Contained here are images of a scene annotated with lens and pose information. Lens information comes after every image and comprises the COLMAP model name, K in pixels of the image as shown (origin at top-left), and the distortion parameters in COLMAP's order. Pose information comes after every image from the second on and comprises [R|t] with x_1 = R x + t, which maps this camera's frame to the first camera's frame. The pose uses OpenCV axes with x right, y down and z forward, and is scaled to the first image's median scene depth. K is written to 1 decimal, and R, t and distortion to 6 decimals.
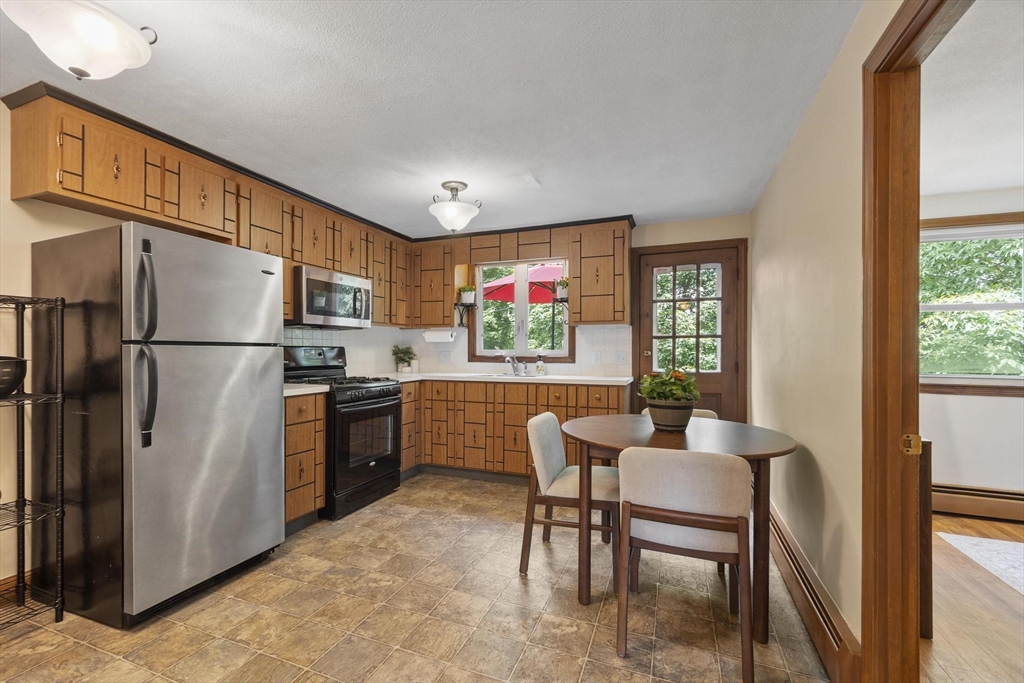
lens RADIAL K [[445.6, 0, 492.4], [0, 445.6, 352.0], [0, 0, 1]] dist [-0.001125, -0.000264]
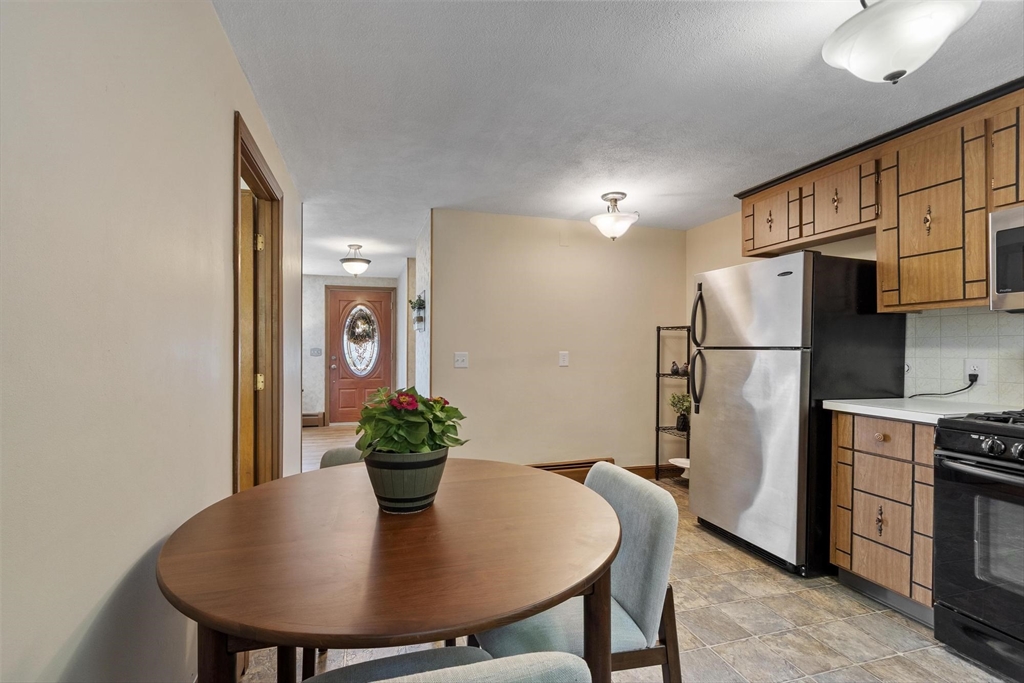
lens RADIAL K [[445.6, 0, 492.4], [0, 445.6, 352.0], [0, 0, 1]] dist [-0.001125, -0.000264]
pose [[-0.784688, 0.004868, -0.619872, 0.166483], [-0.003460, 0.999919, 0.012232, -0.005372], [0.619881, 0.011743, -0.784608, 0.380560]]
